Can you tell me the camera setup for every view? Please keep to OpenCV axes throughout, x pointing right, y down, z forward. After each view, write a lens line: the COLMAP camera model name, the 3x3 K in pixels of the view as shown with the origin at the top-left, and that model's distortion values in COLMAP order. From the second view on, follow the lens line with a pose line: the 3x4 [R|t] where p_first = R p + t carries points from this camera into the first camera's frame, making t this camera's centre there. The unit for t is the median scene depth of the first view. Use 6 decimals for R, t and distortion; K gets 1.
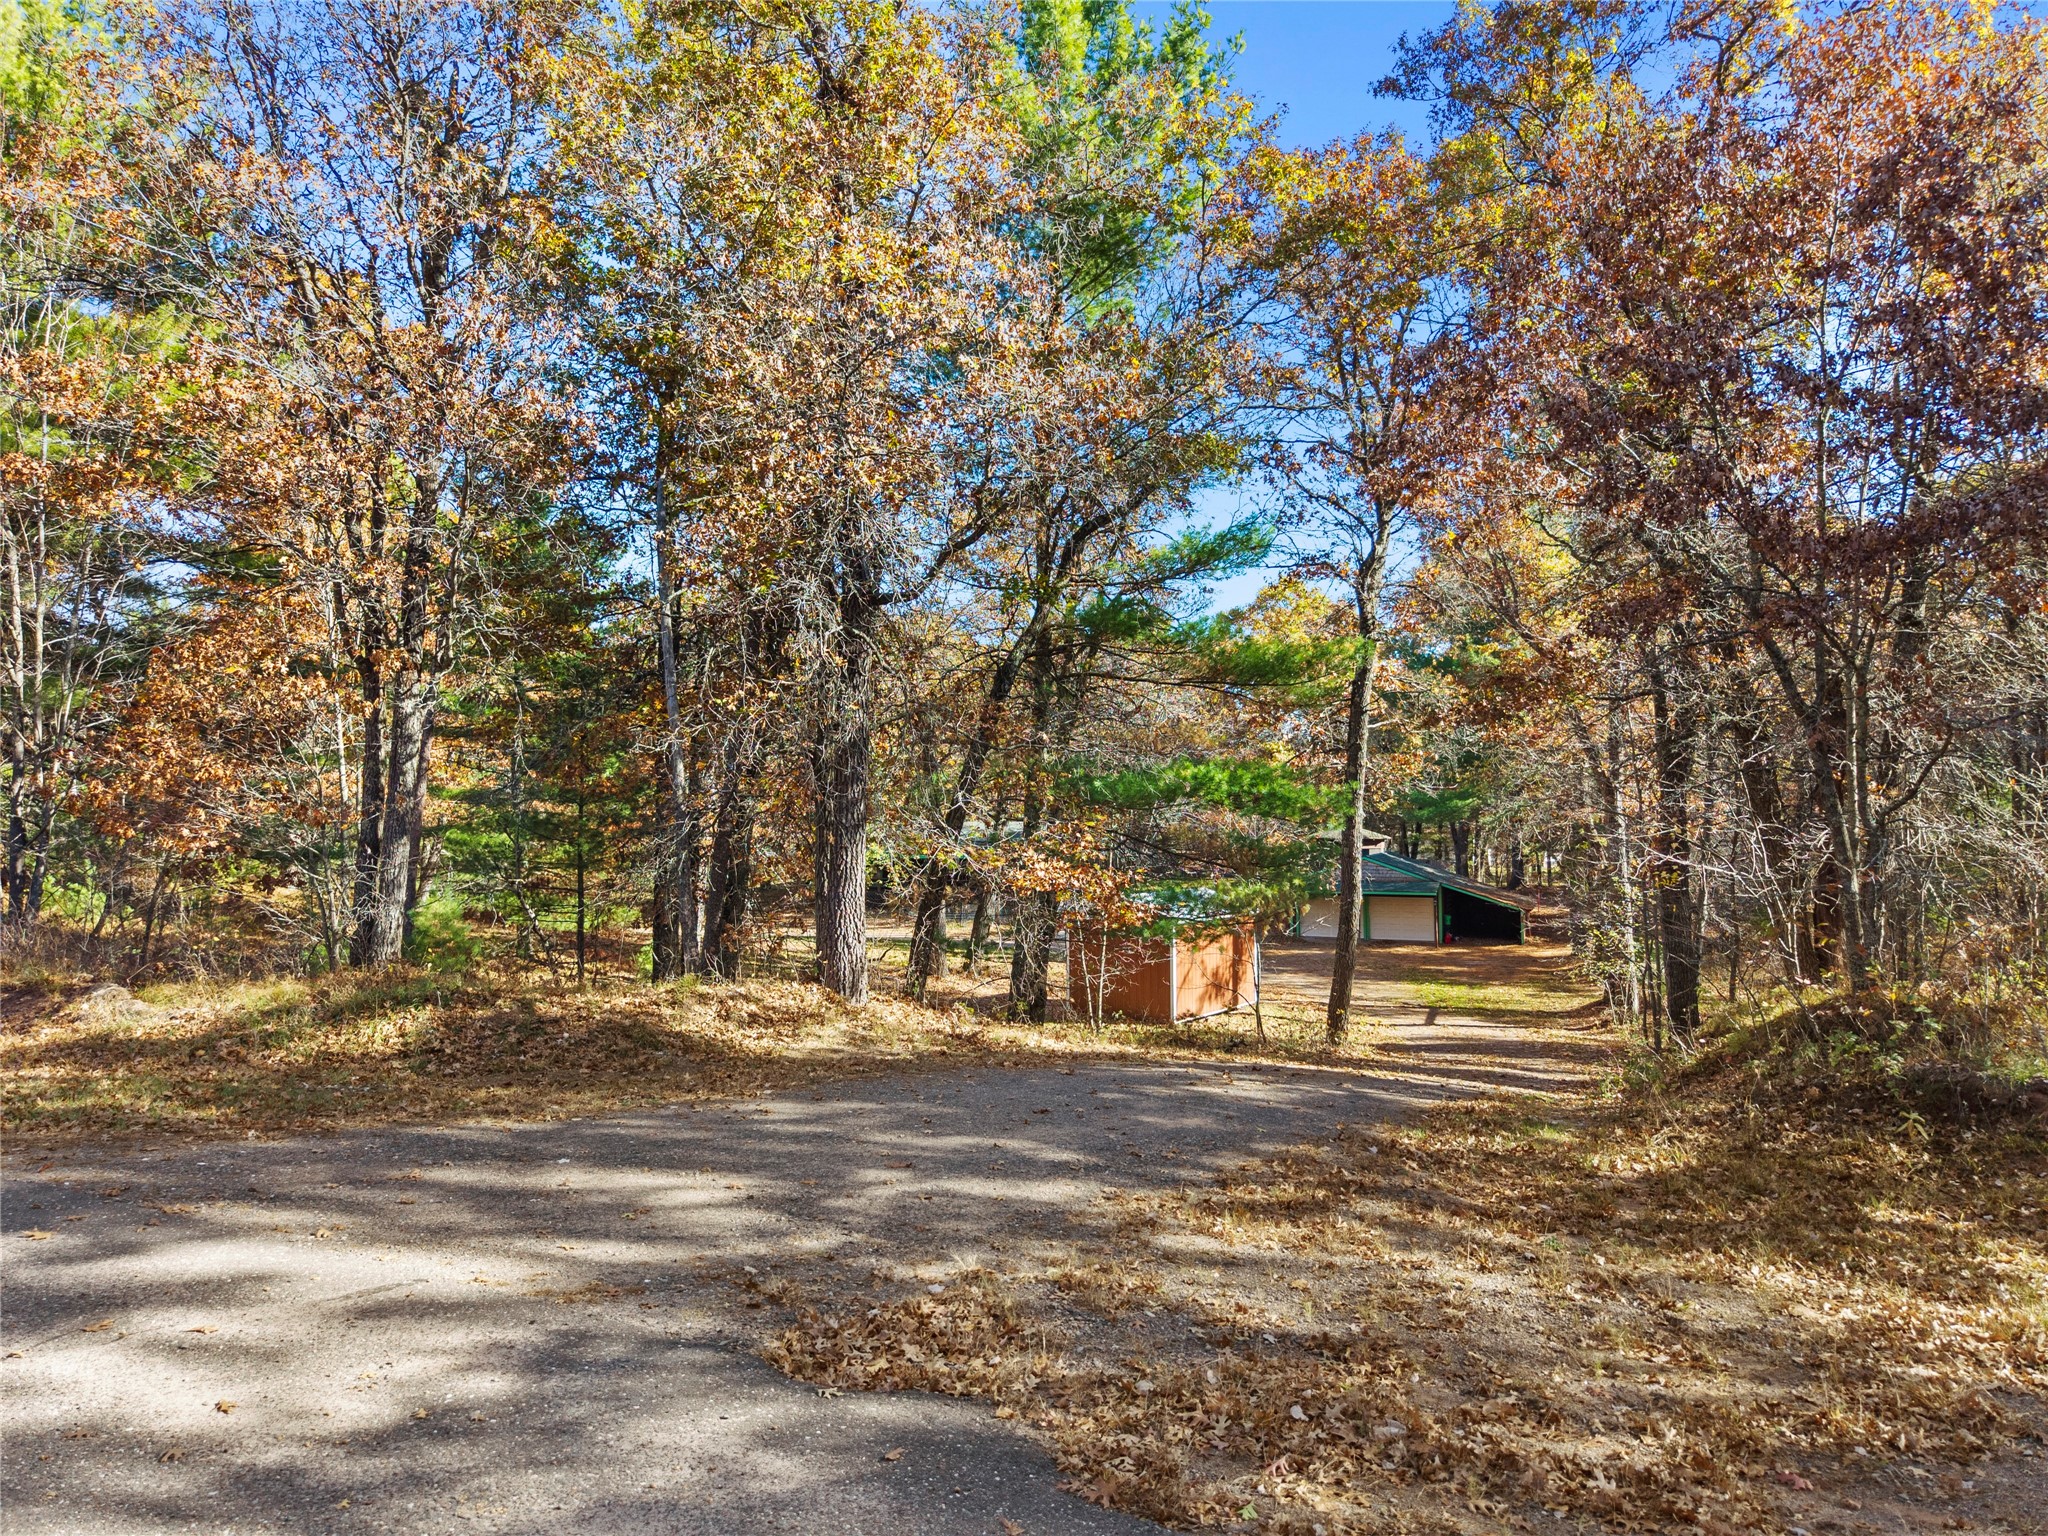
lens RADIAL K [[1409.3, 0, 1030.6], [0, 1409.3, 778.2], [0, 0, 1]] dist [0.046818, 0.004626]
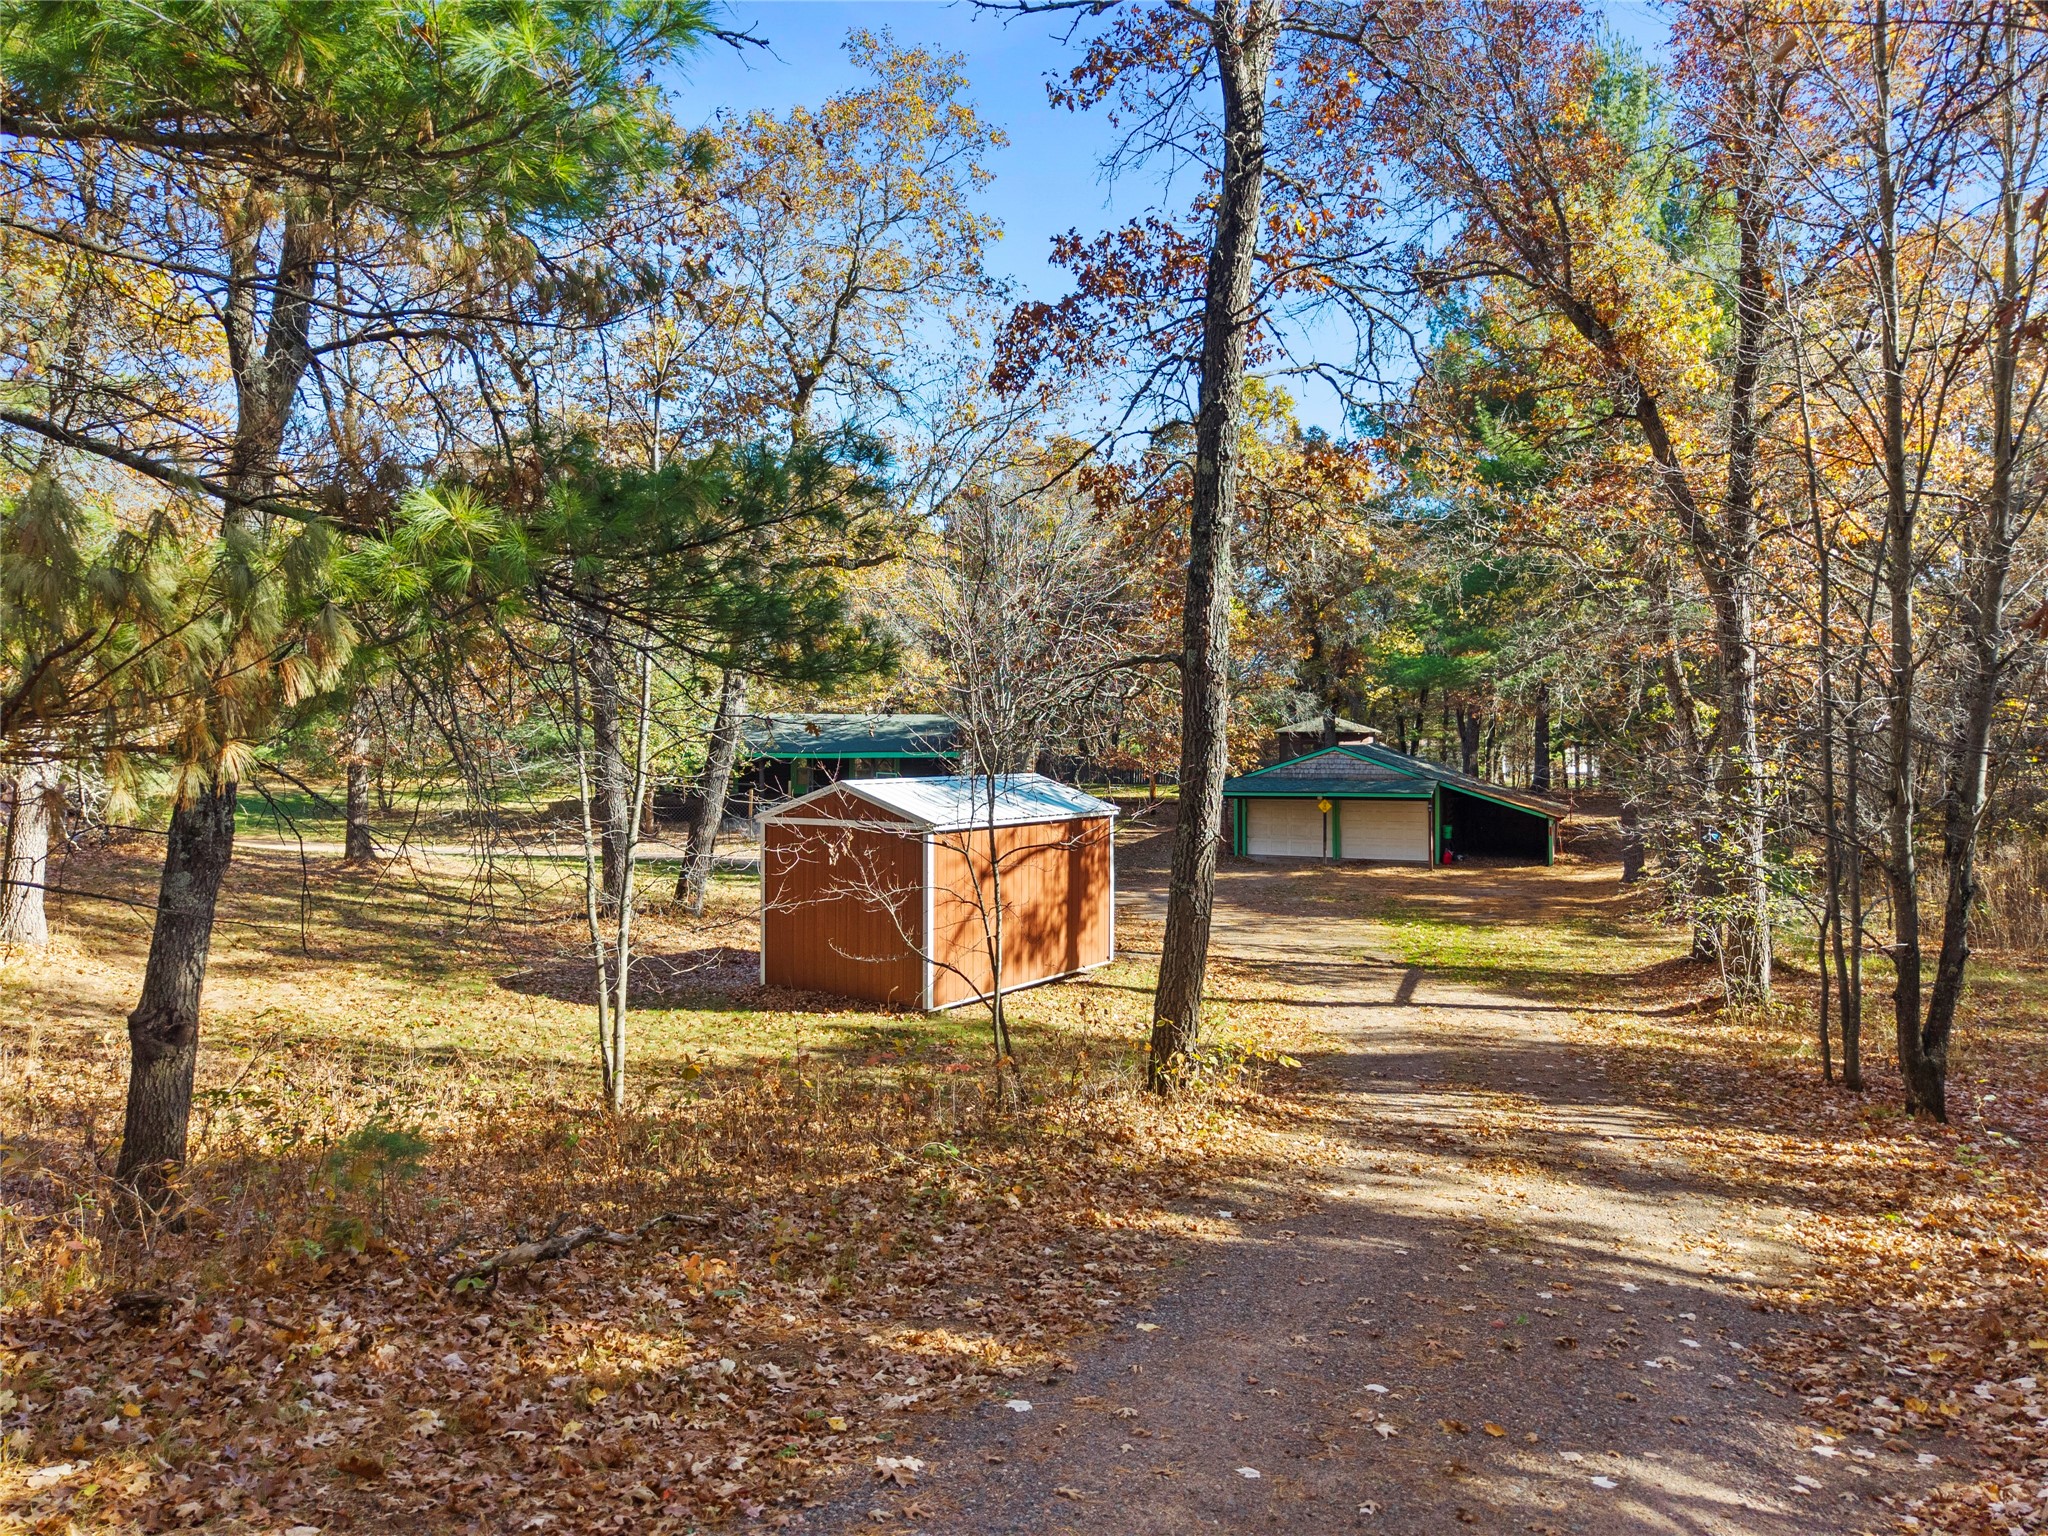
lens RADIAL K [[1409.3, 0, 1018.5], [0, 1409.3, 757.6], [0, 0, 1]] dist [0.046818, 0.004626]
pose [[0.999859, -0.000940, -0.016790, 0.113916], [0.001645, 0.999115, 0.042034, 0.041267], [0.016736, -0.042056, 0.998975, 0.357143]]
